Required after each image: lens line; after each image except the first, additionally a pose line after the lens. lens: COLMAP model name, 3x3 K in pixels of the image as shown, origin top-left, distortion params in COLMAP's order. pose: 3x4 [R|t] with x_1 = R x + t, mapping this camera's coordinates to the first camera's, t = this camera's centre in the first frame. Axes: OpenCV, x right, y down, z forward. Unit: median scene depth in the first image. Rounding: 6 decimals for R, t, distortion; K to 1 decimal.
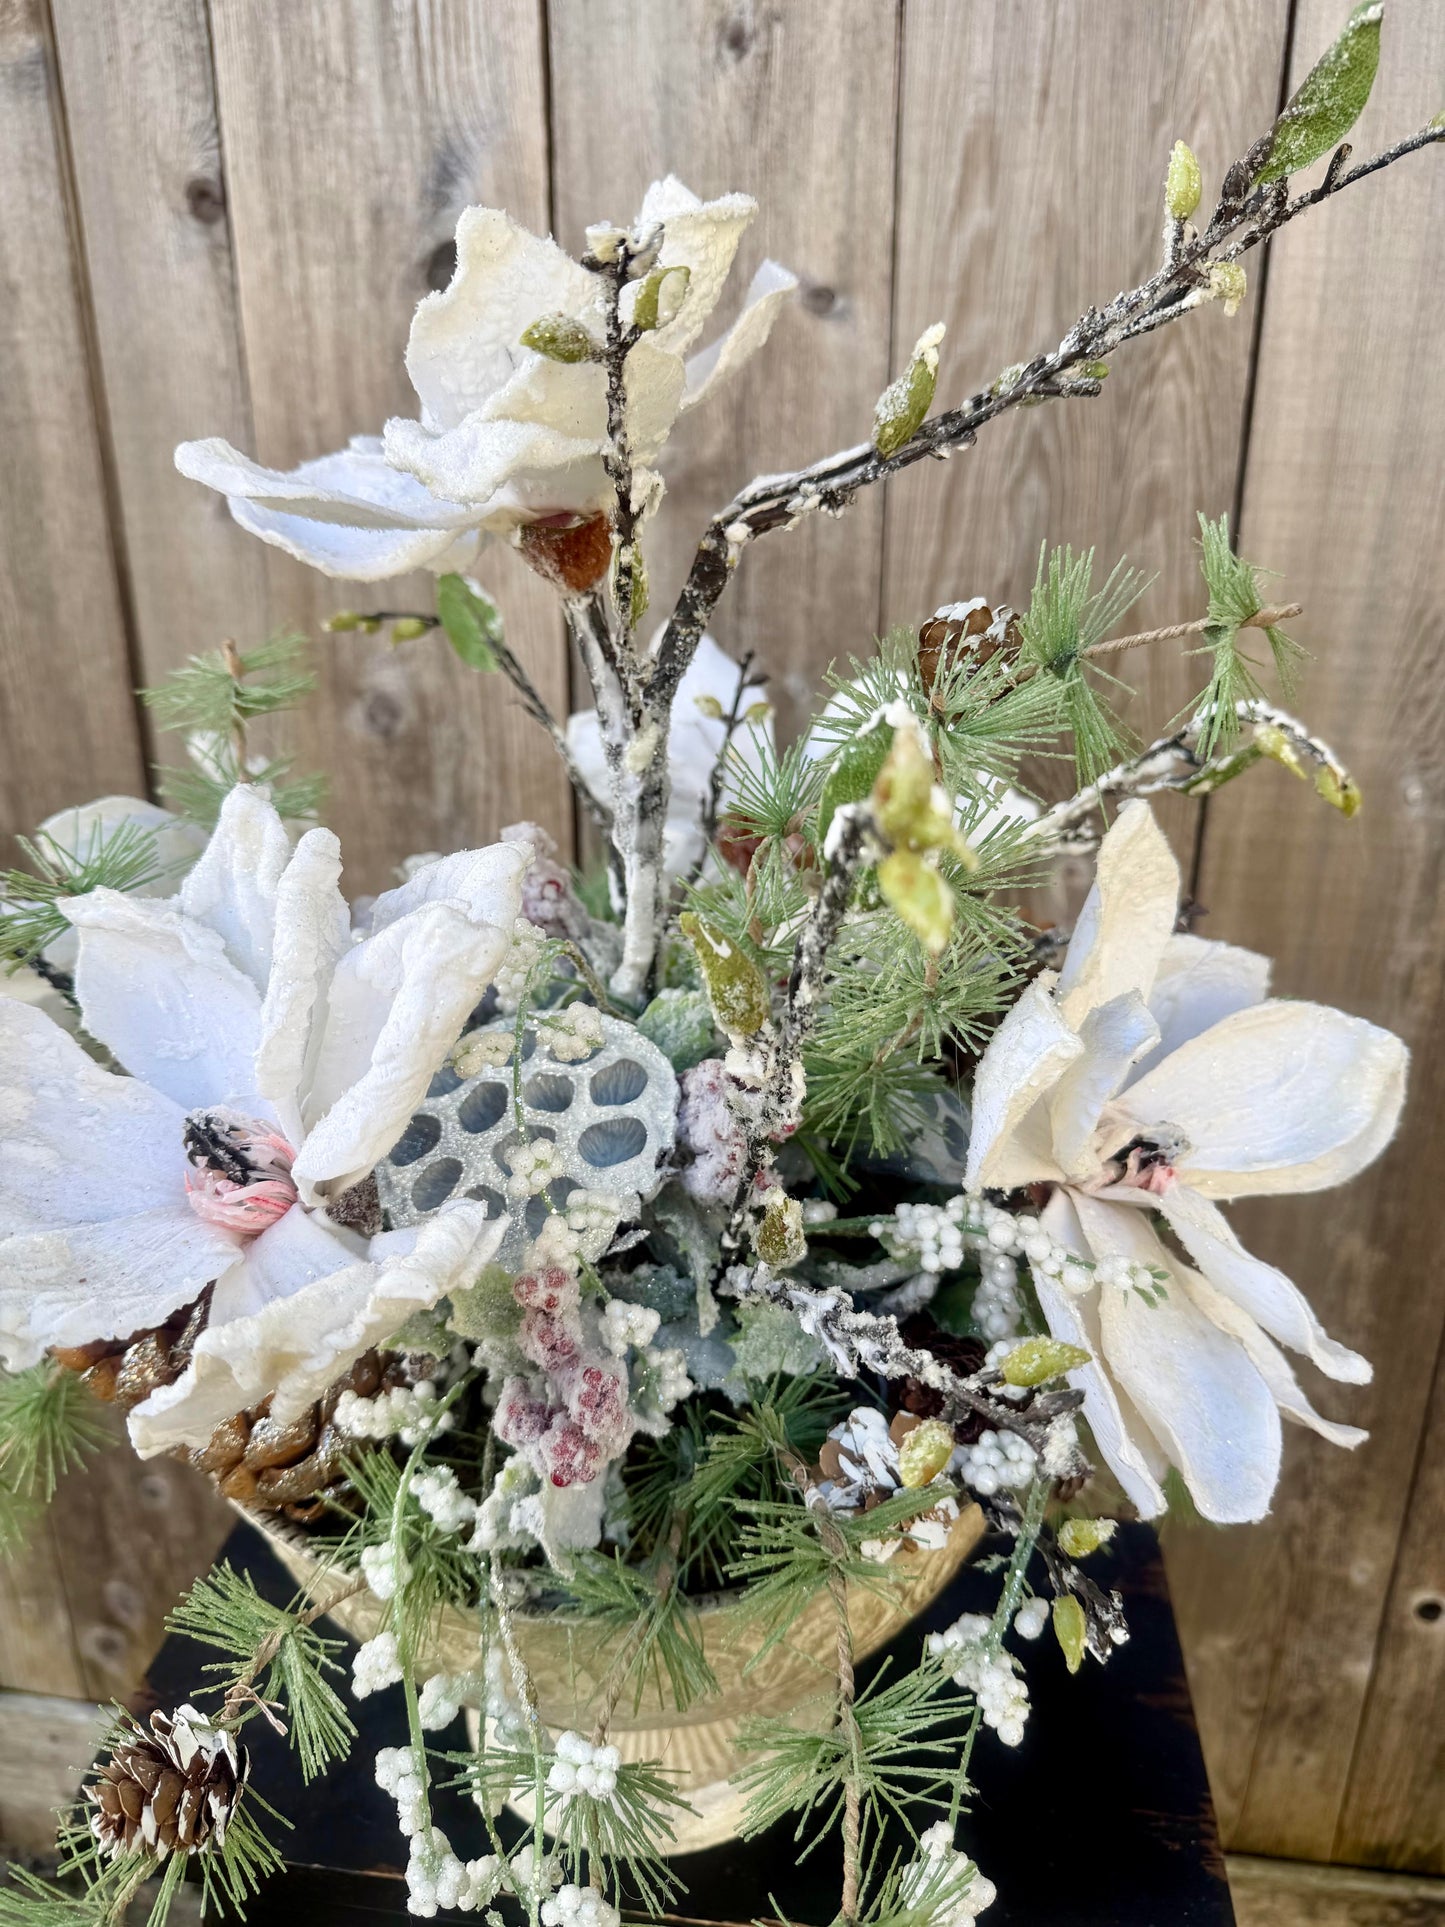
lens RADIAL K [[1405.5, 0, 724.5], [0, 1405.5, 956.6], [0, 0, 1]] dist [-0.027167, 0.007653]
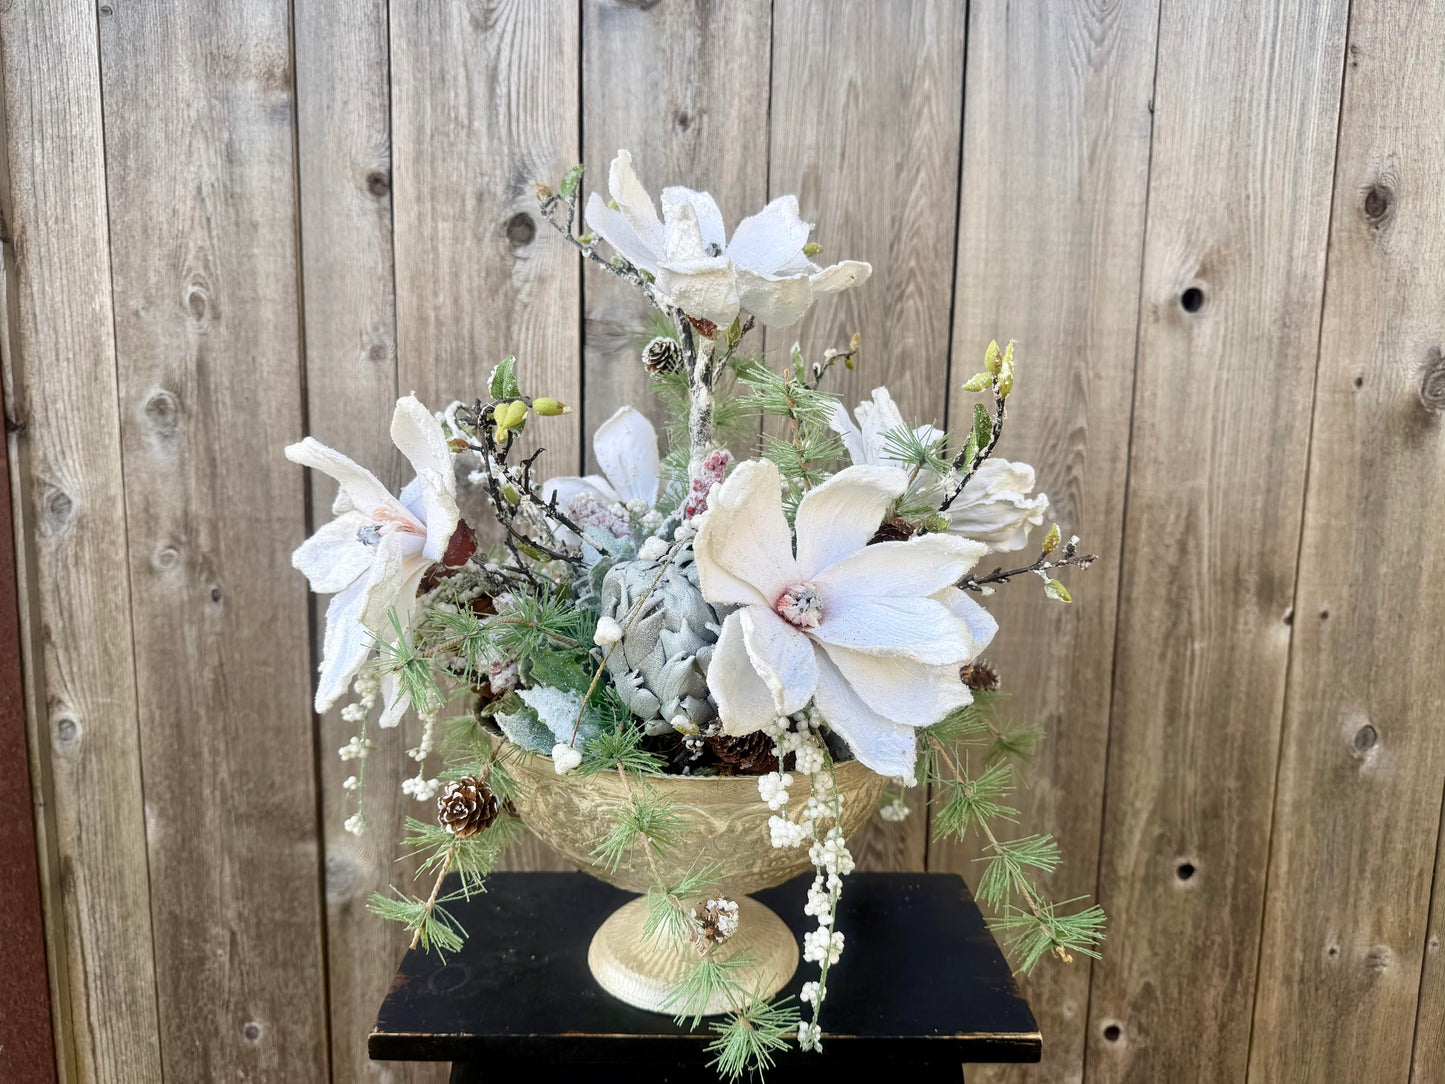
lens RADIAL K [[1043.1, 0, 722.5], [0, 1043.1, 542.0], [0, 0, 1]] dist [-0.000844, -0.009178]
pose [[0.987861, 0.000387, 0.155342, -0.160603], [0.031578, 0.978617, -0.203251, 0.198790], [-0.152099, 0.205690, 0.966725, -0.272296]]
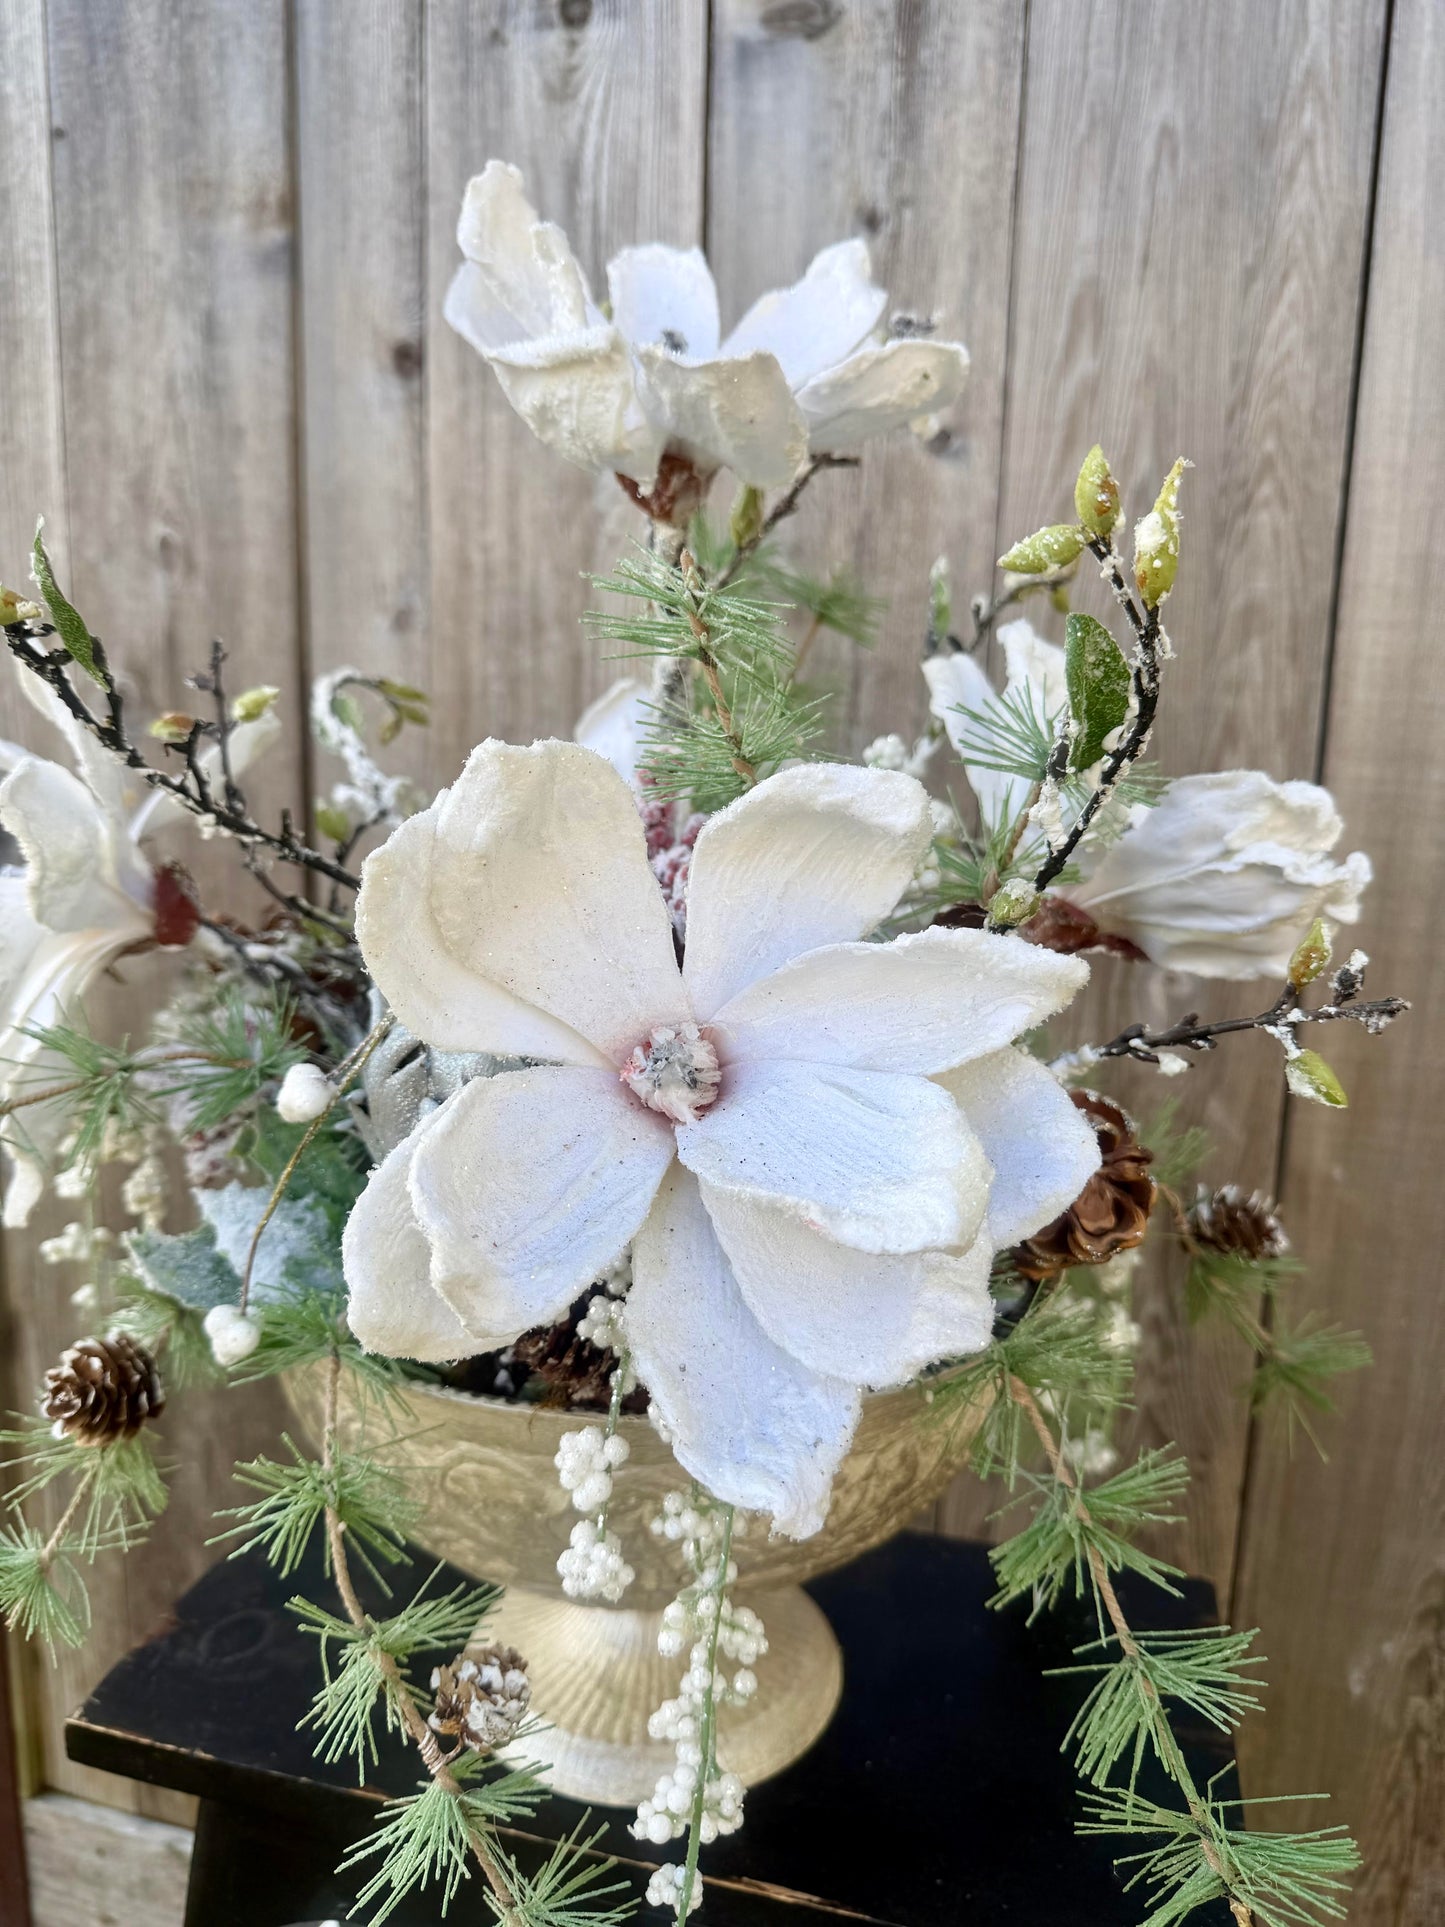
lens RADIAL K [[1412.7, 0, 728.9], [0, 1412.7, 968.6], [0, 0, 1]] dist [-0.033313, 0.012410]
pose [[0.992014, 0.051444, -0.115164, 0.056855], [-0.070414, 0.983396, -0.167252, 0.141477], [0.104648, 0.174026, 0.979165, -0.027134]]
